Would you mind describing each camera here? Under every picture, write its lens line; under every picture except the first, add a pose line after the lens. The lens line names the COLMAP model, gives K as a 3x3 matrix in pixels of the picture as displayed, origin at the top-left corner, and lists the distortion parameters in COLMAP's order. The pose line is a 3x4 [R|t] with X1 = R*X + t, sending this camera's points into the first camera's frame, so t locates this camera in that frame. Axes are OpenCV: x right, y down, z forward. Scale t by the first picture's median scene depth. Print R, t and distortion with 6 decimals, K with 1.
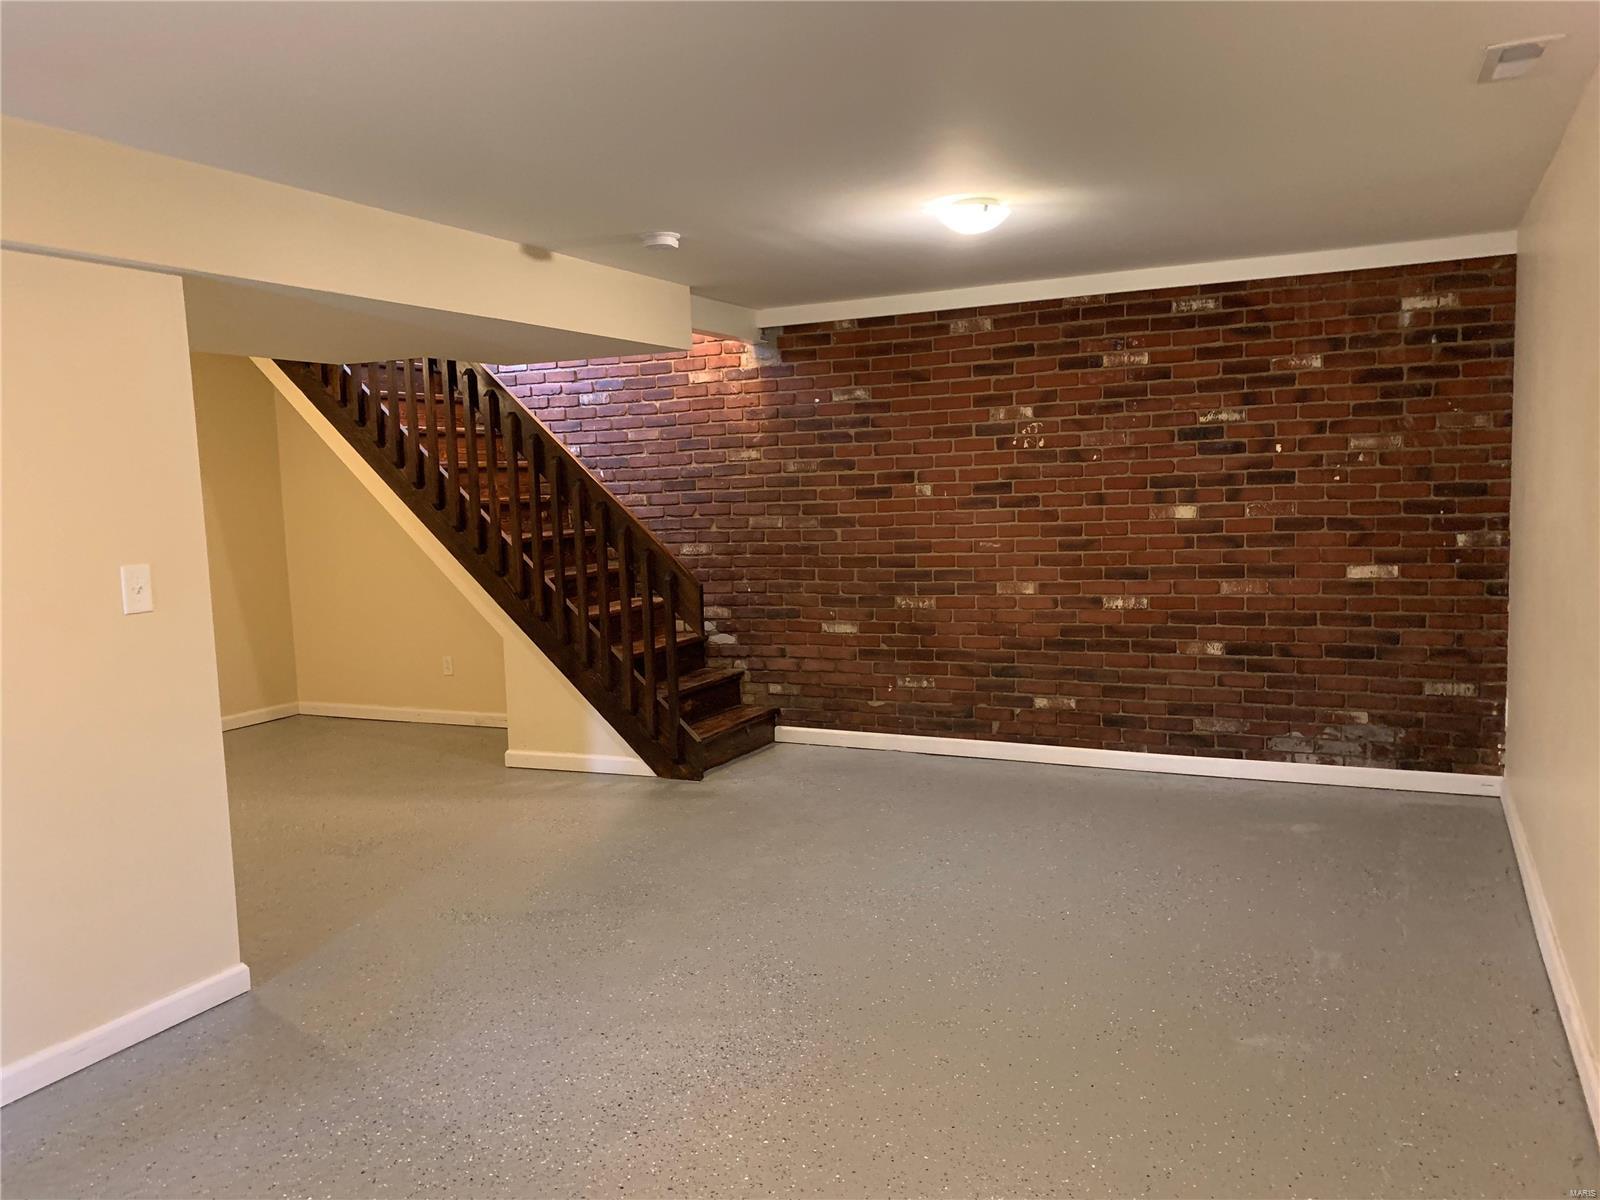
lens RADIAL K [[1226.0, 0, 791.3], [0, 1226.0, 613.6], [0, 0, 1]] dist [0.065751, -0.004905]
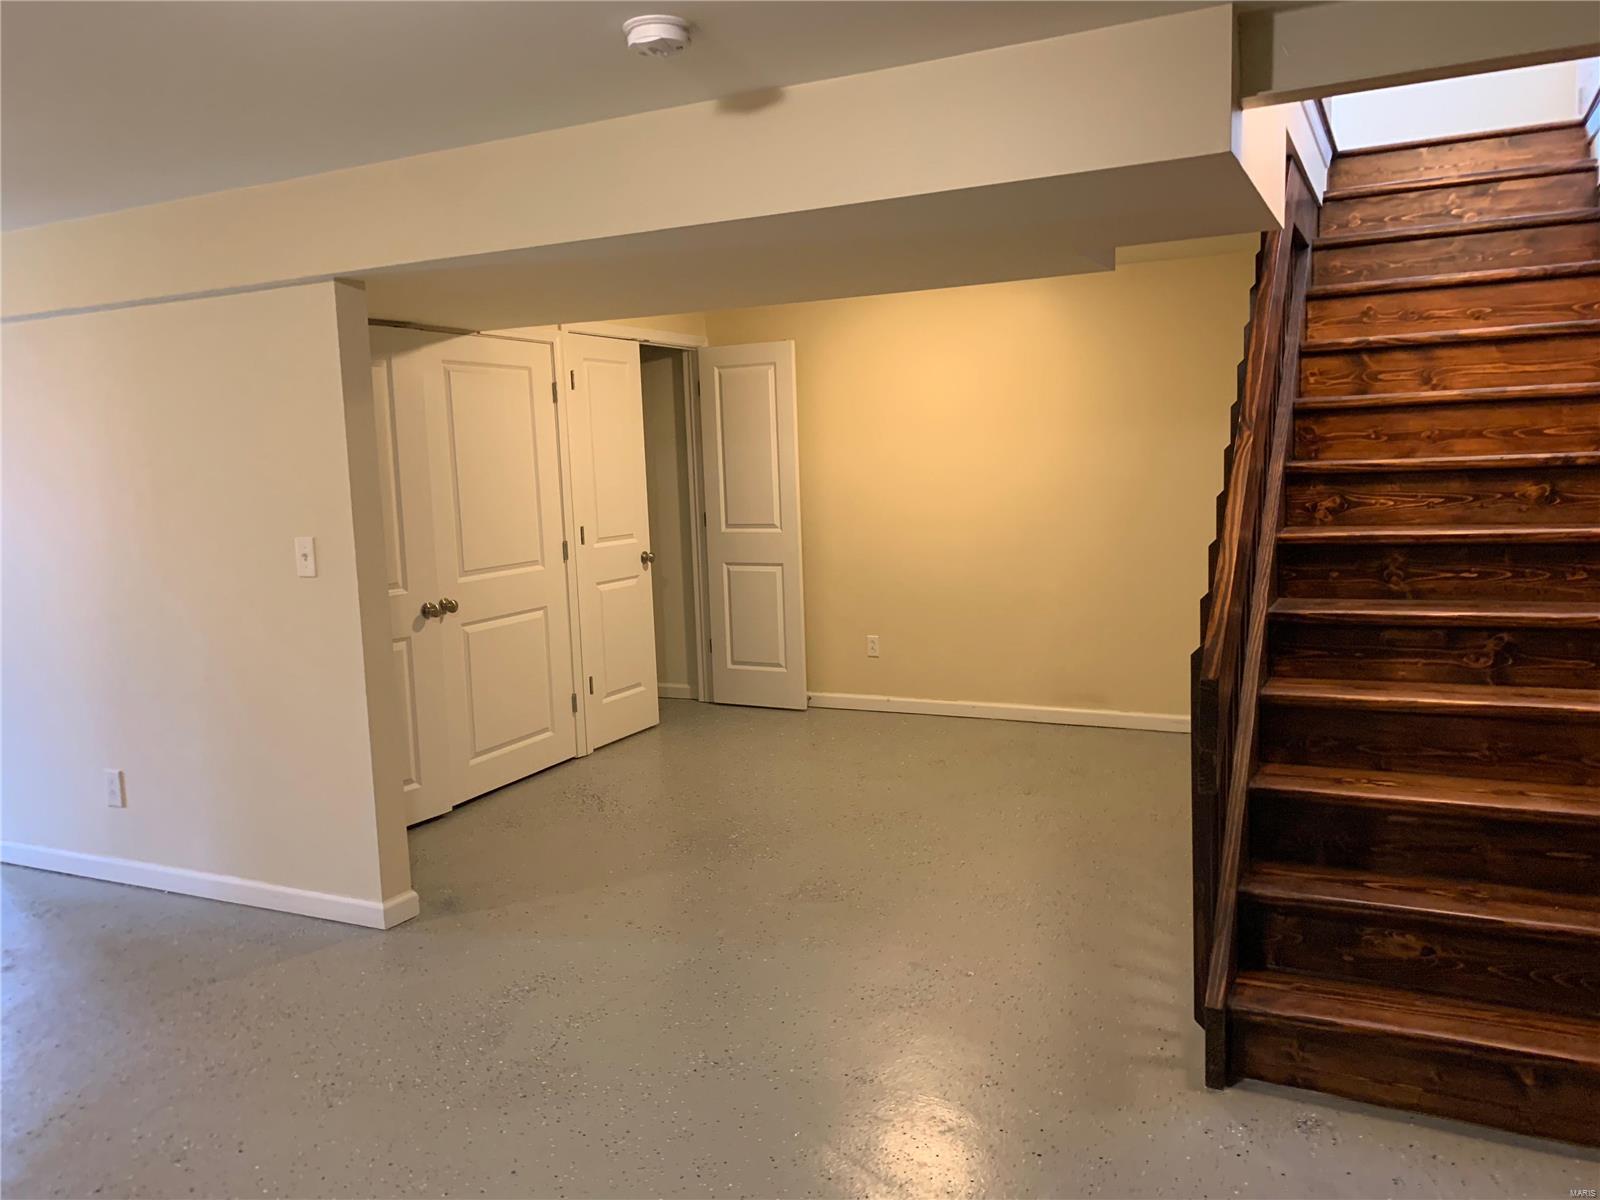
lens RADIAL K [[1226.0, 0, 795.0], [0, 1226.0, 612.6], [0, 0, 1]] dist [0.065751, -0.004905]
pose [[-0.009452, 0.163494, -0.986499, 0.433702], [-0.073297, 0.983776, 0.163745, -0.129785], [0.997265, 0.073855, 0.002685, 0.968380]]
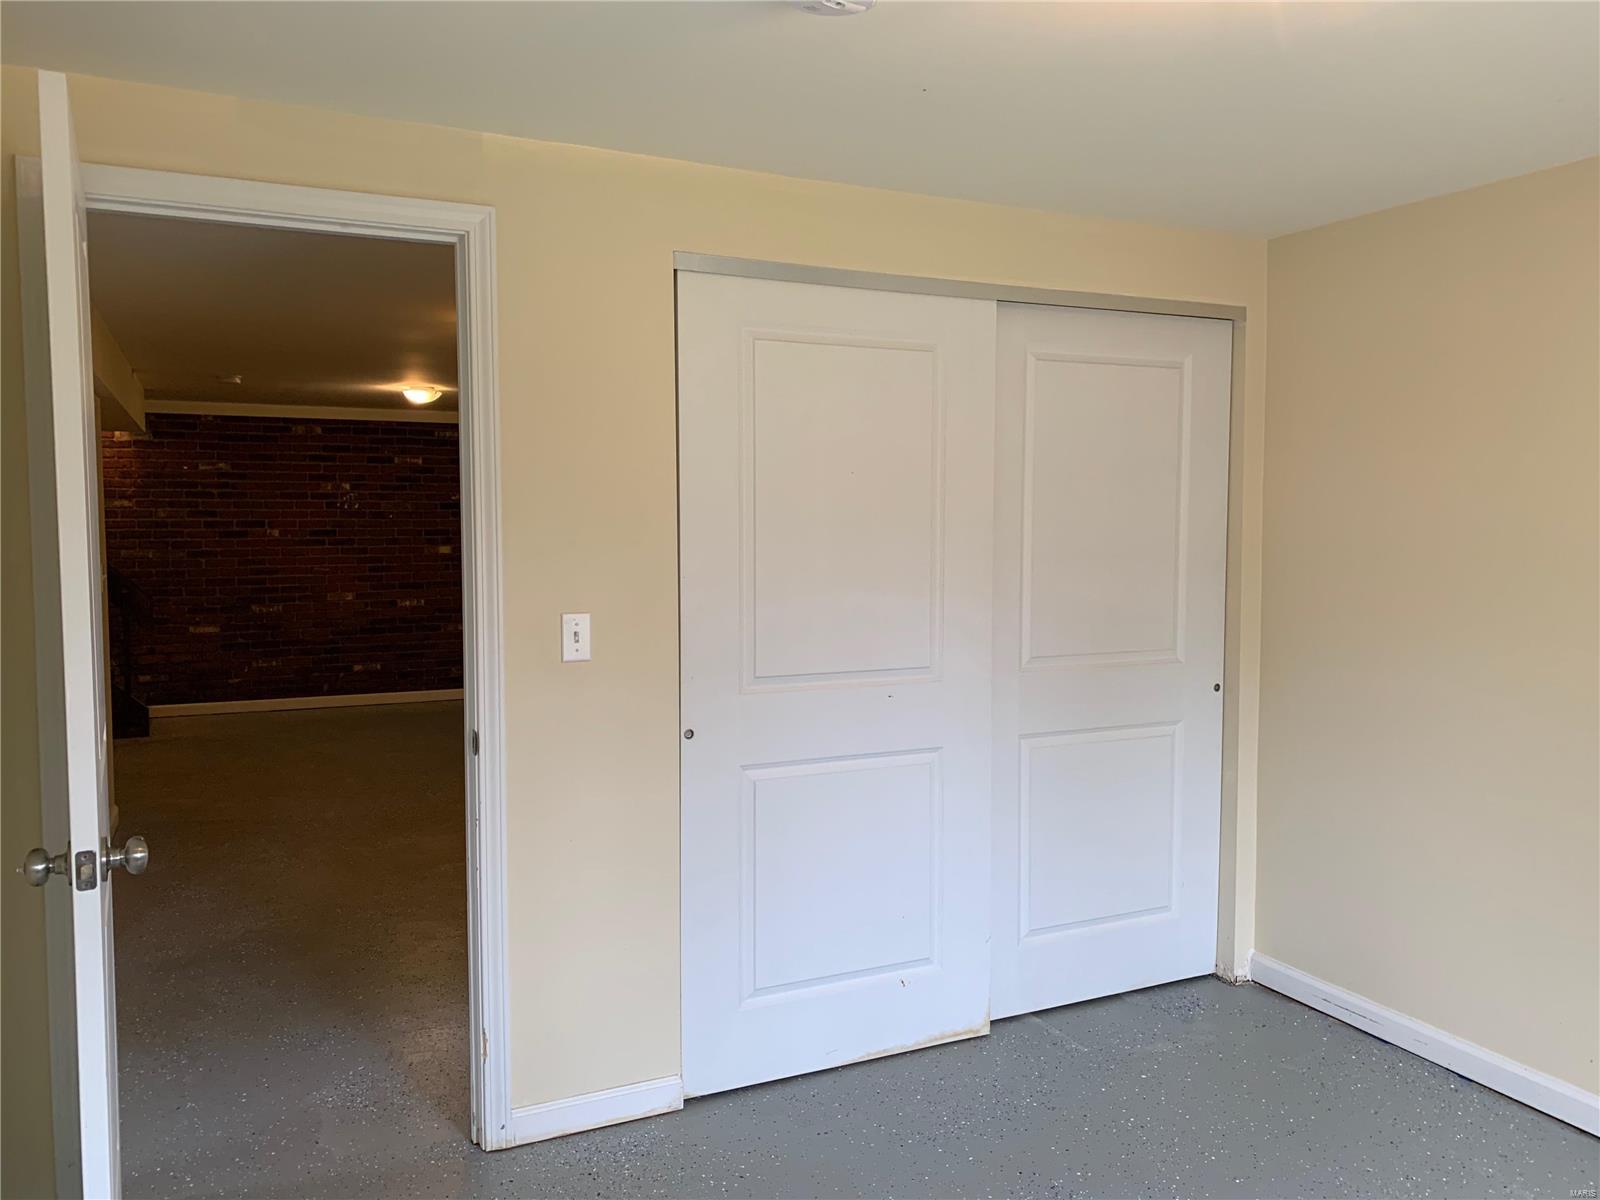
lens RADIAL K [[1226.0, 0, 801.7], [0, 1226.0, 598.1], [0, 0, 1]] dist [0.065751, -0.004905]
pose [[0.622091, -0.018520, 0.782726, -0.694816], [0.064526, 0.997532, -0.027680, 0.063863], [-0.780282, 0.067726, 0.621751, -0.452616]]
